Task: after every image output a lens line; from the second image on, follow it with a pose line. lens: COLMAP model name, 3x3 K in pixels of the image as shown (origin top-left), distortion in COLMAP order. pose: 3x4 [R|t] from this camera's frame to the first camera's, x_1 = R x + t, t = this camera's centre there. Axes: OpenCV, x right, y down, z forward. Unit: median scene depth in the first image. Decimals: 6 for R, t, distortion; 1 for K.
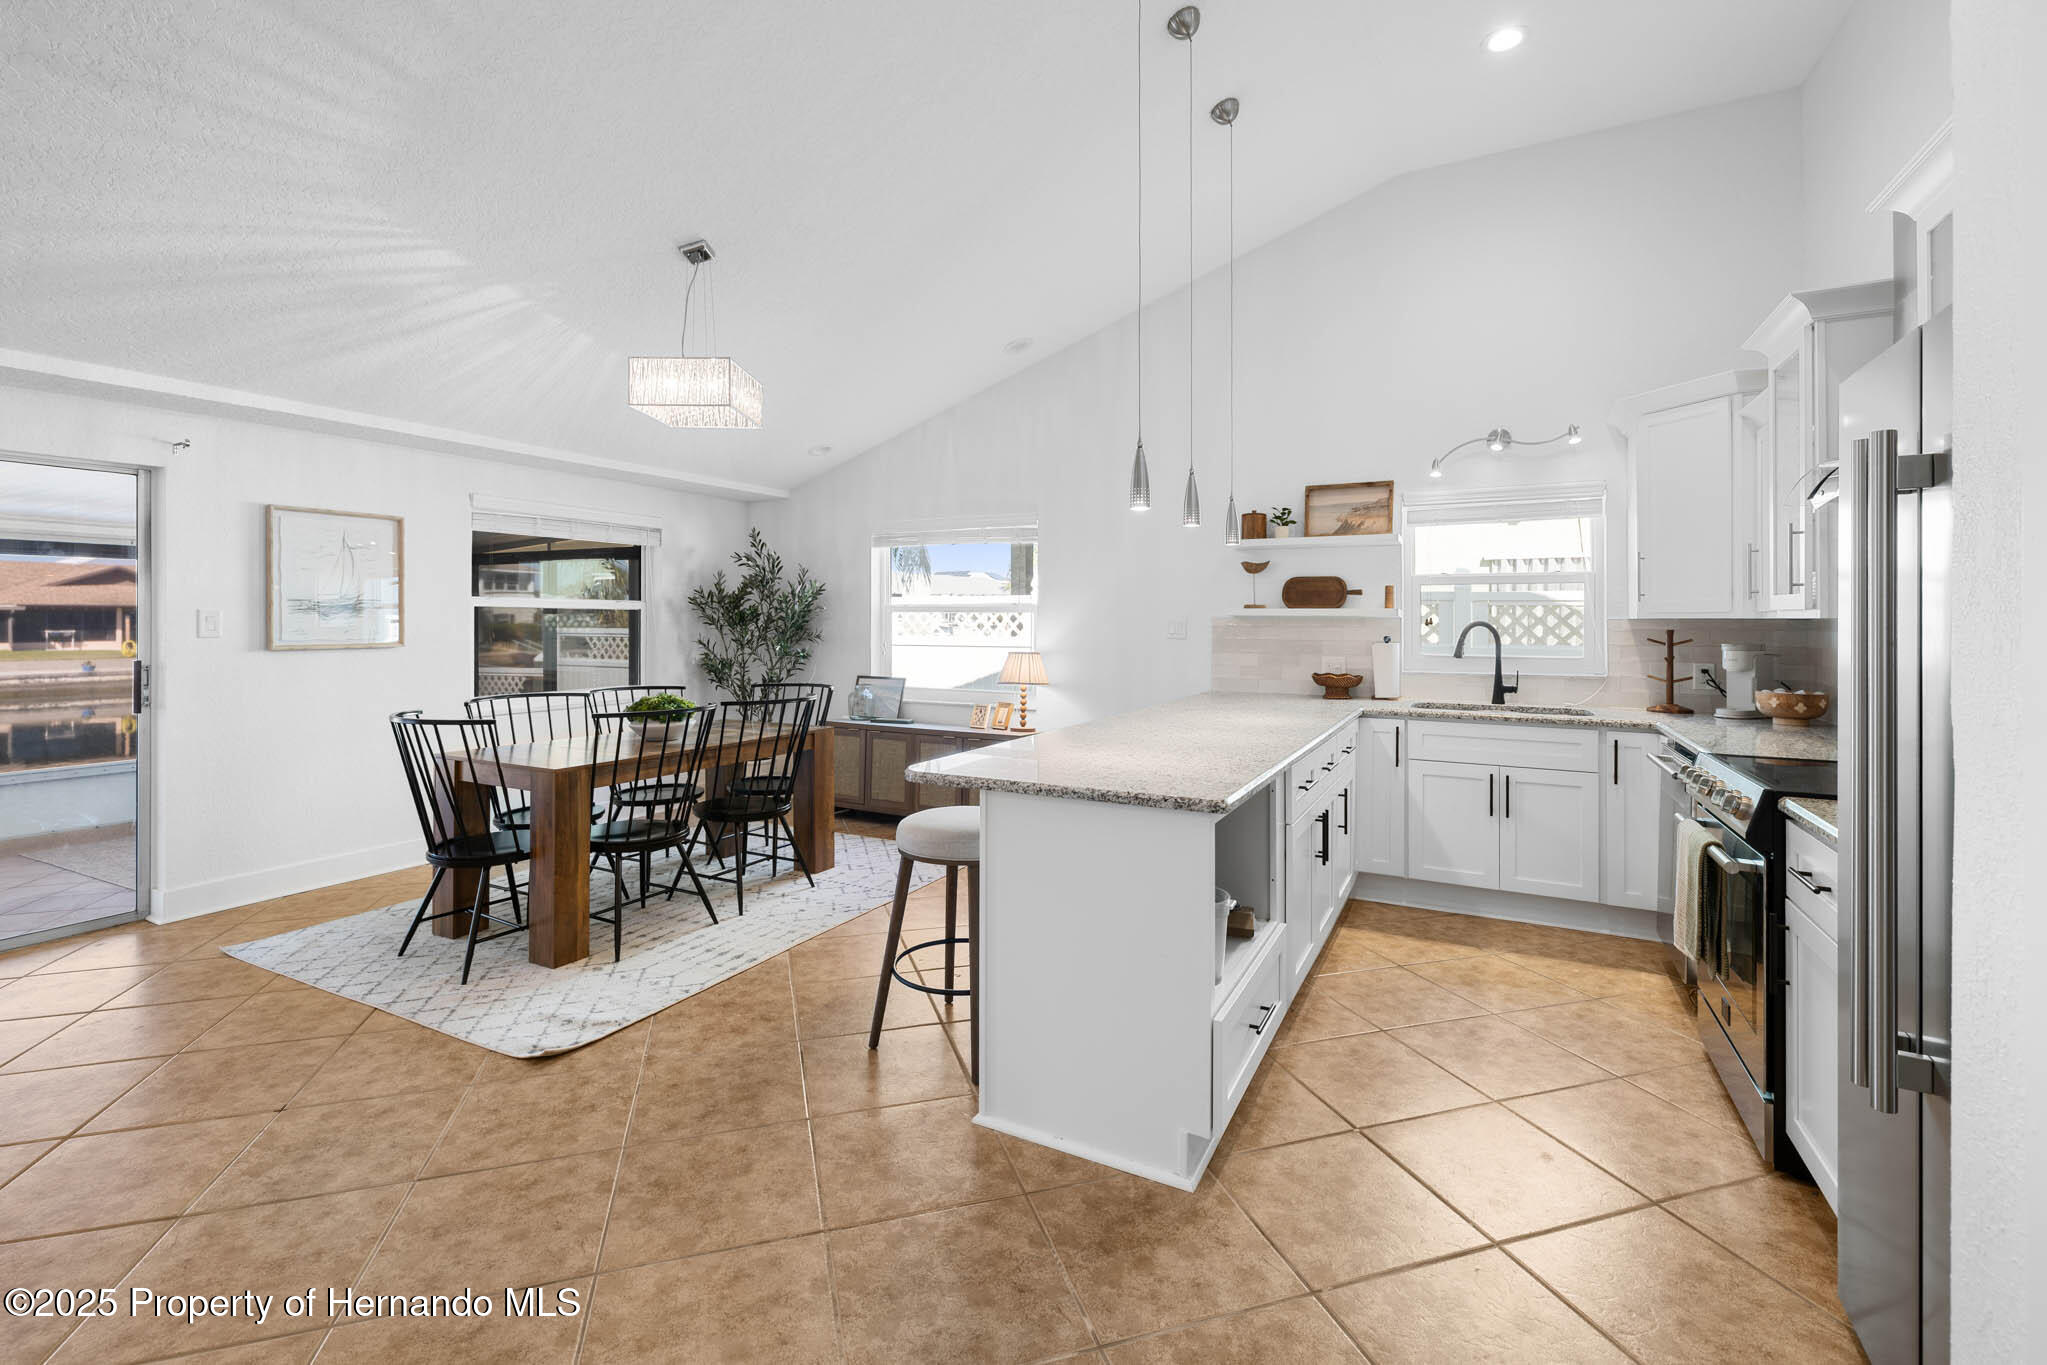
lens RADIAL K [[876.3, 0, 1014.4], [0, 876.3, 614.5], [0, 0, 1]] dist [-0.000351, 0.000029]
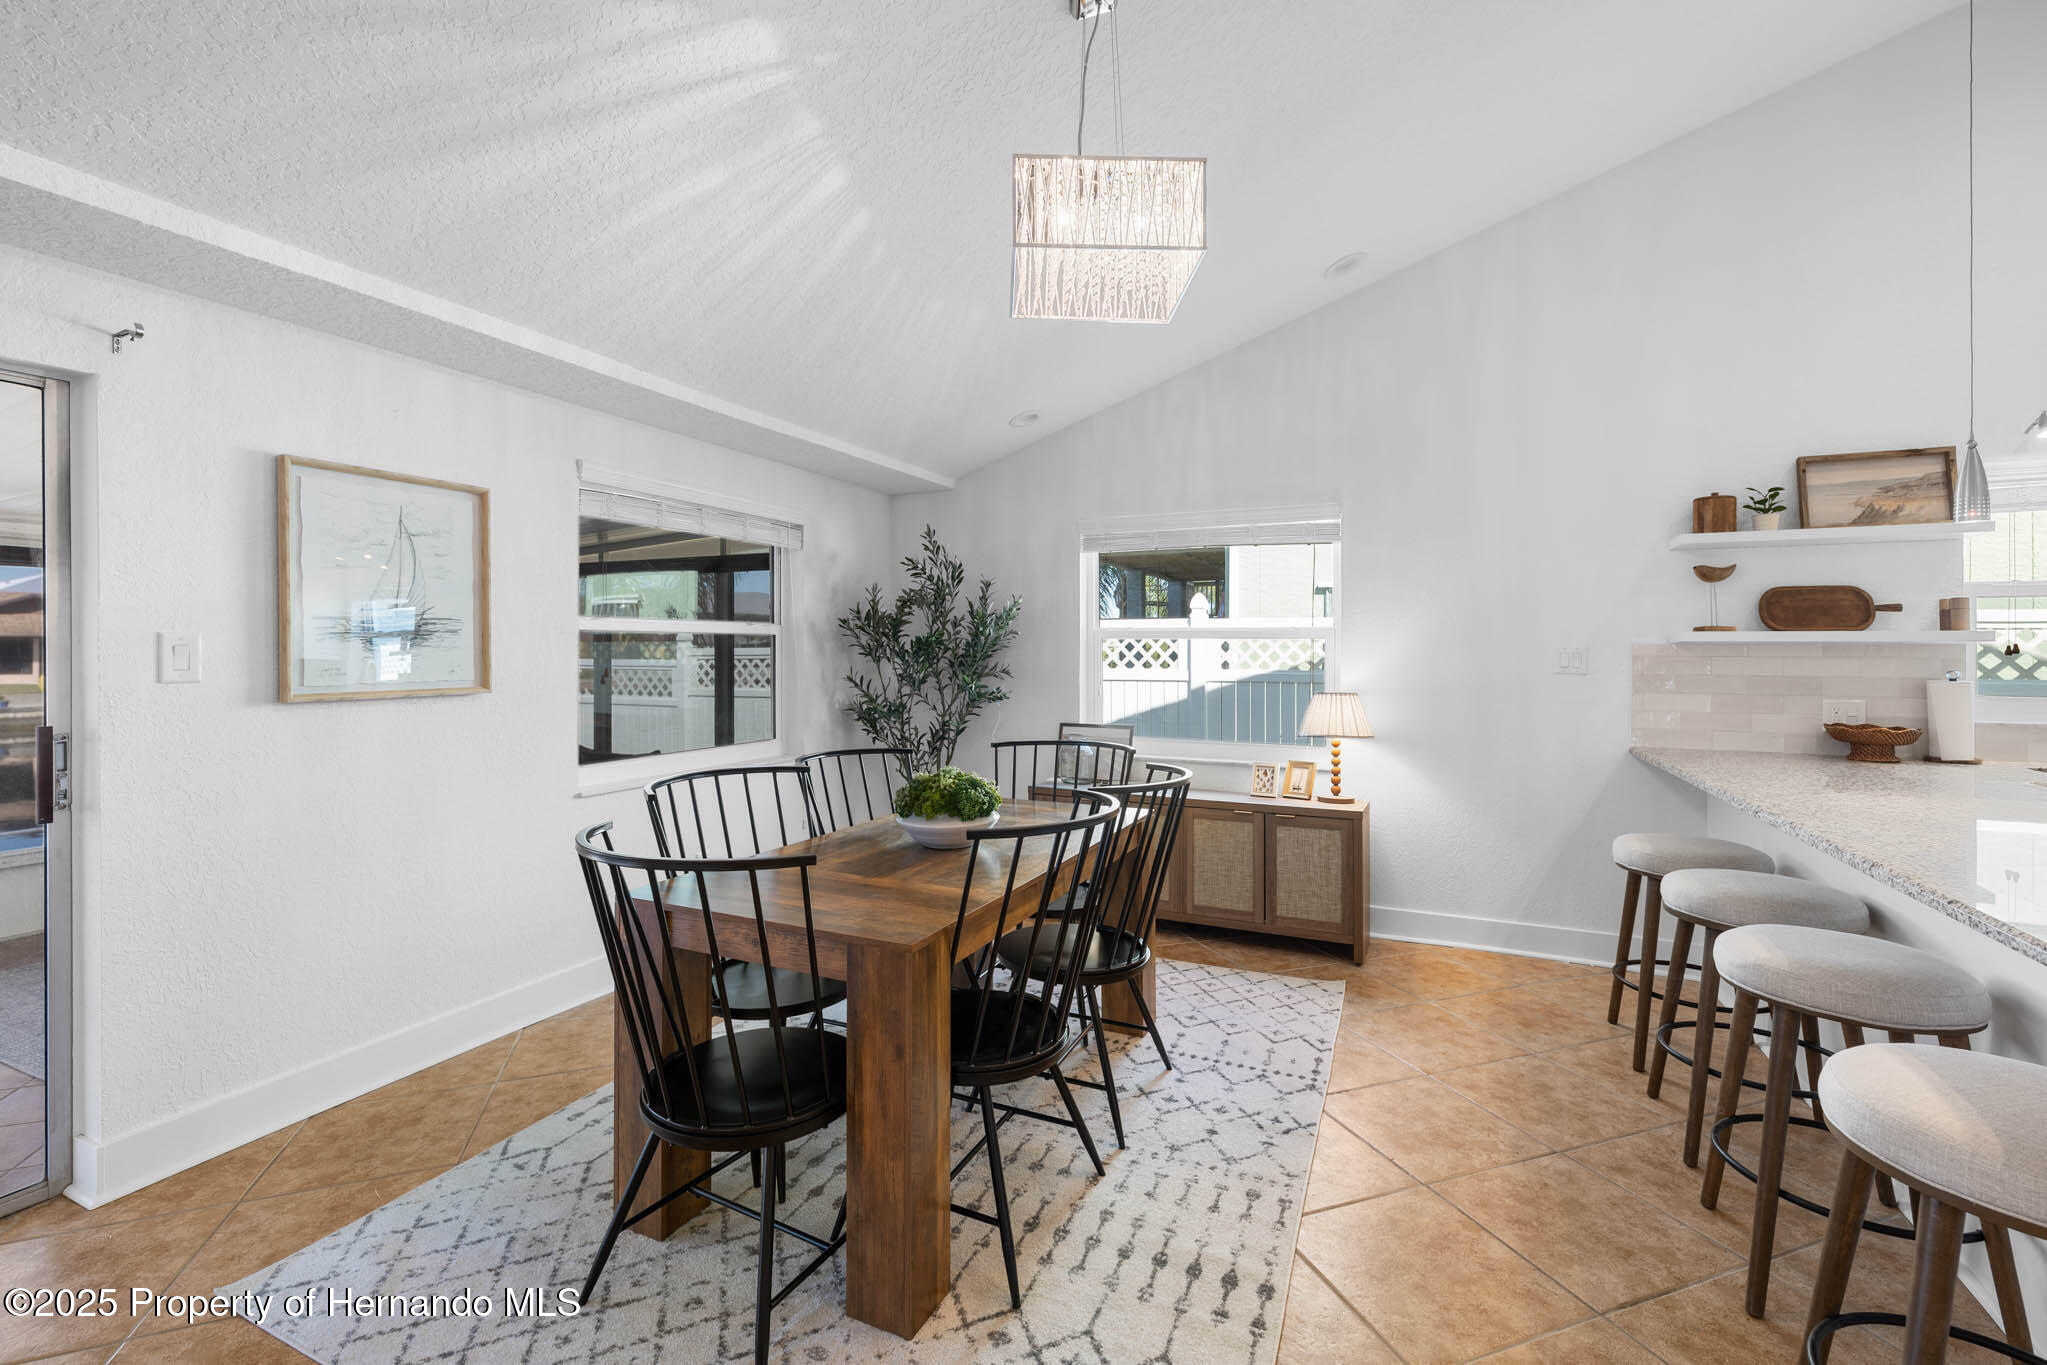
lens RADIAL K [[889.4, 0, 1038.4], [0, 889.4, 646.0], [0, 0, 1]] dist [0.000758, 0.000278]
pose [[0.998866, -0.002098, 0.047559, -0.350298], [0.001928, 0.999992, 0.003627, 0.001318], [-0.047566, -0.003532, 0.998862, 0.356542]]
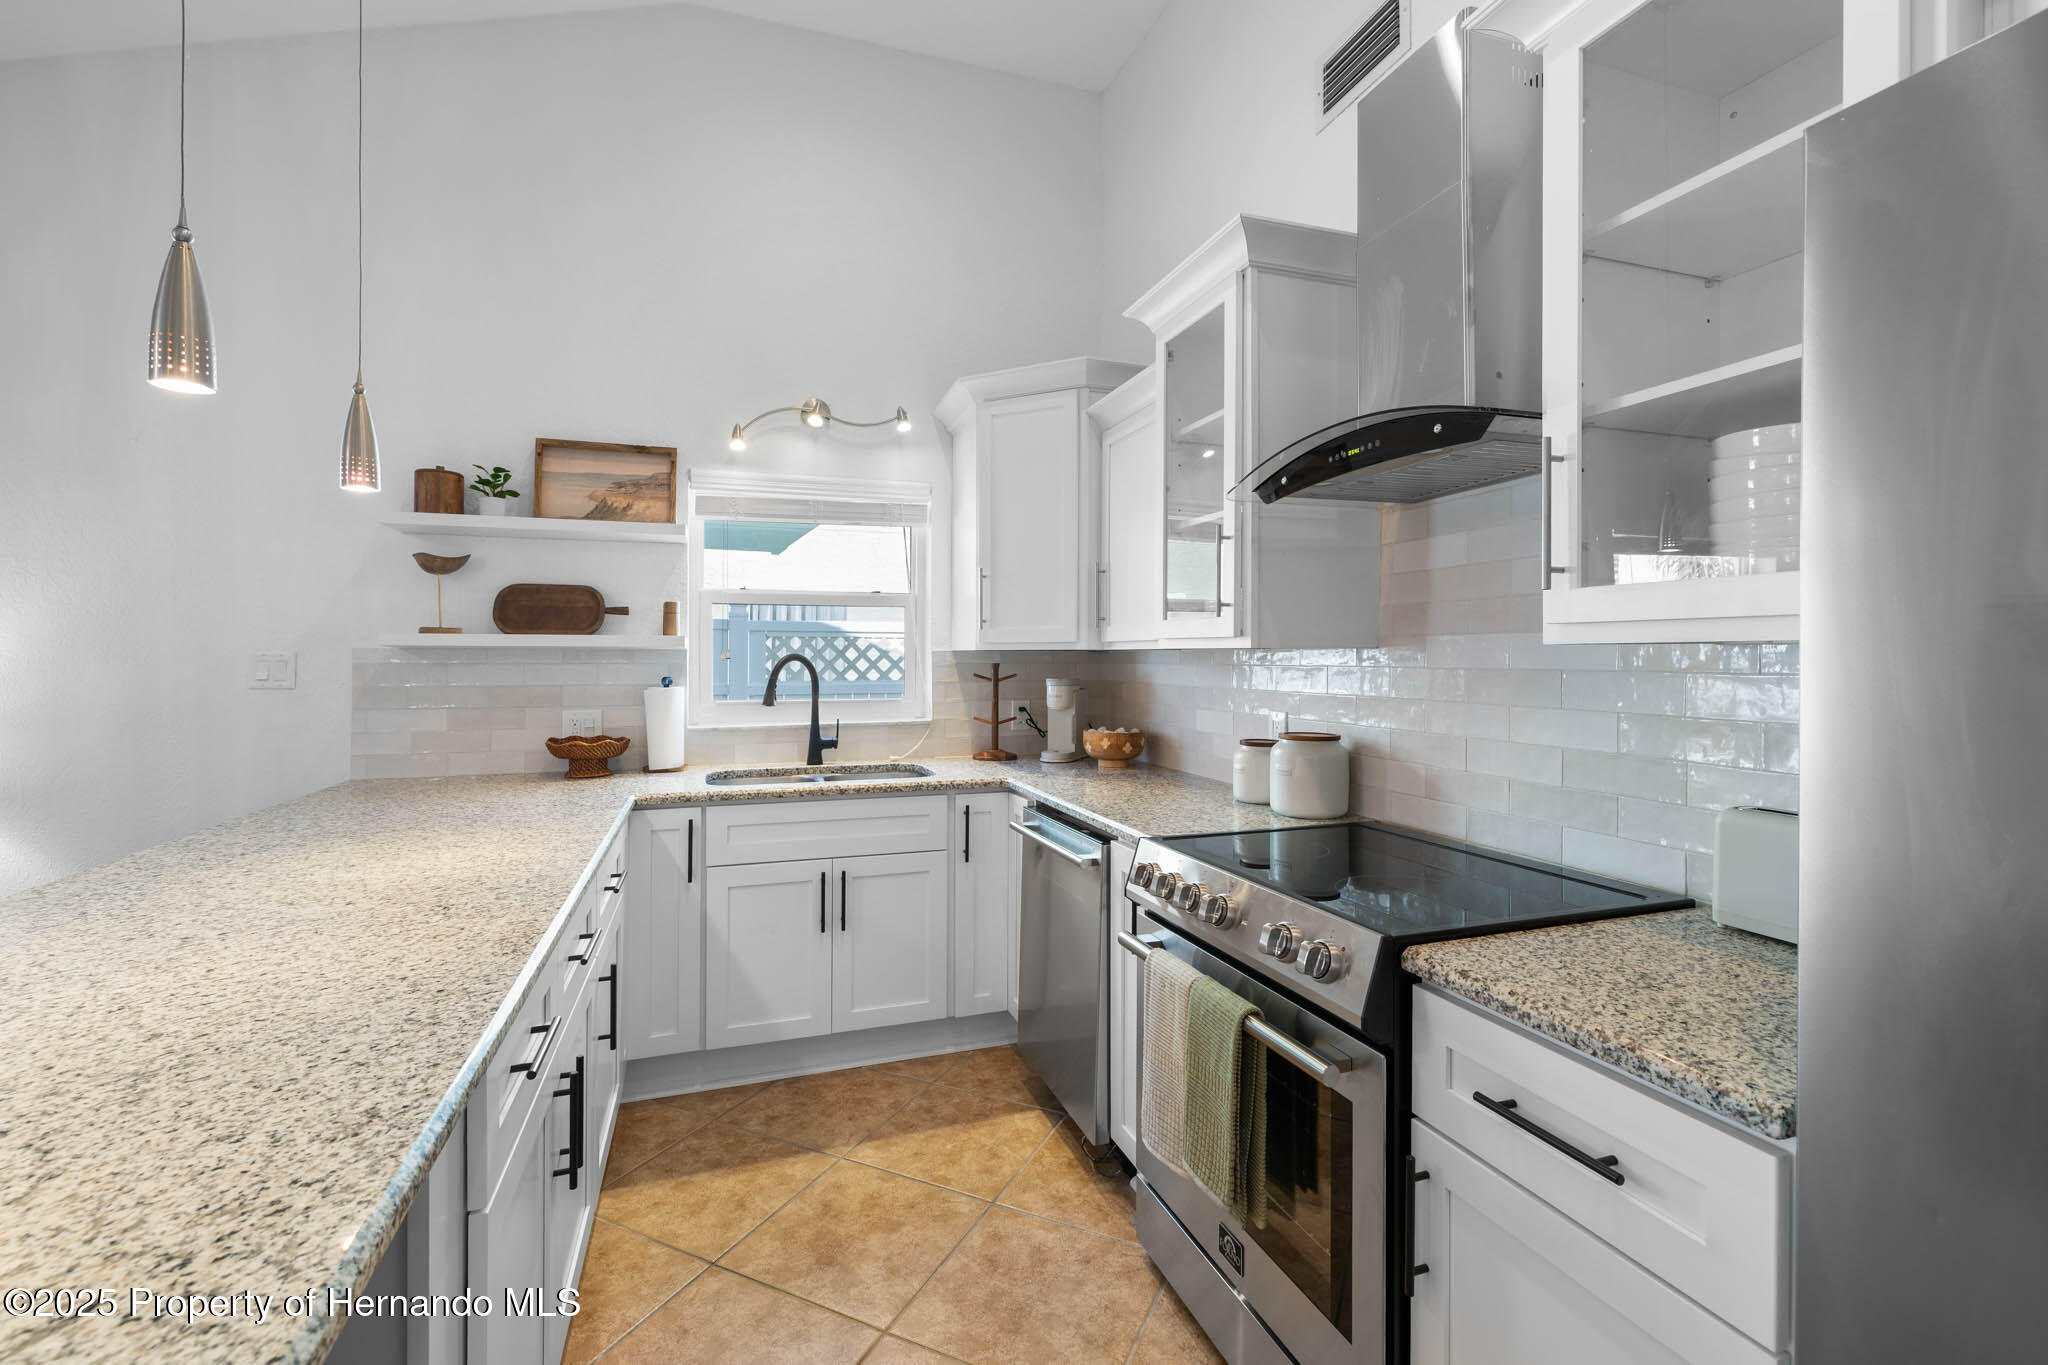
lens RADIAL K [[889.8, 0, 1038.9], [0, 889.8, 646.0], [0, 0, 1]] dist [0.000758, 0.000278]
pose [[0.671732, 0.003924, 0.740784, 0.117883], [-0.001731, 0.999992, -0.003727, 0.003338], [-0.740793, 0.001221, 0.671733, 0.350917]]
